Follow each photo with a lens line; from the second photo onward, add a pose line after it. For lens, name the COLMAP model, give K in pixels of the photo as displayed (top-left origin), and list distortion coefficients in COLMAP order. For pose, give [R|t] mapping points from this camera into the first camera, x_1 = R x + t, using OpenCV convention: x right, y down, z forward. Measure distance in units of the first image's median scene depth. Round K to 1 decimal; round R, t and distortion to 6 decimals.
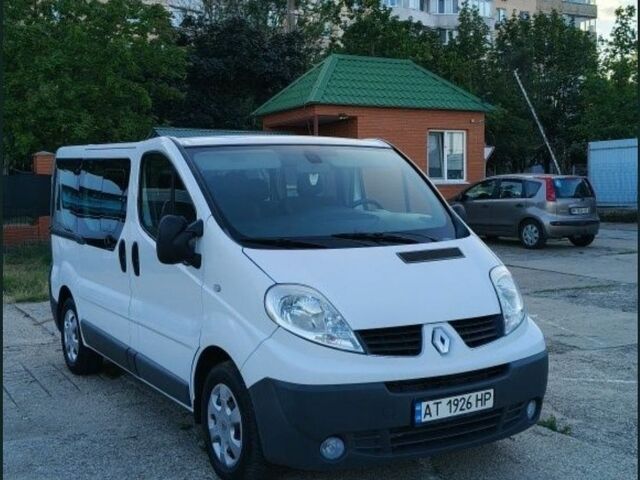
lens RADIAL K [[876.6, 0, 320.0], [0, 876.6, 240.0], [0, 0, 1]] dist [0.374837, -1.584098]
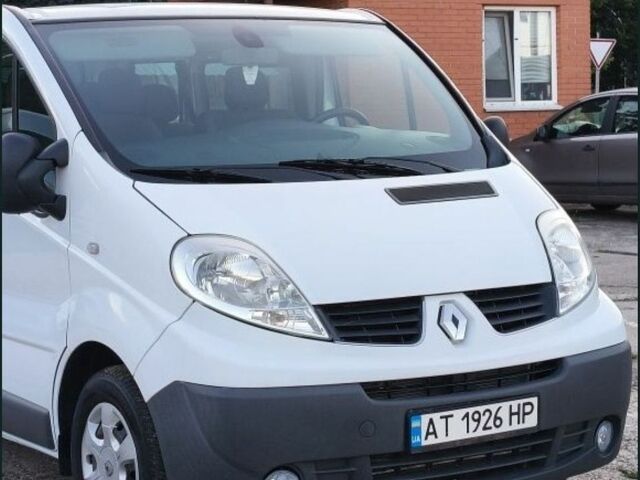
lens RADIAL K [[1755.1, 0, 320.0], [0, 1755.1, 240.0], [0, 0, 1]] dist [0.407875, -1.534274]
pose [[0.999701, -0.016729, 0.017838, 0.020046], [0.016704, 0.999859, 0.001563, 0.050351], [-0.017861, -0.001264, 0.999840, -0.240592]]
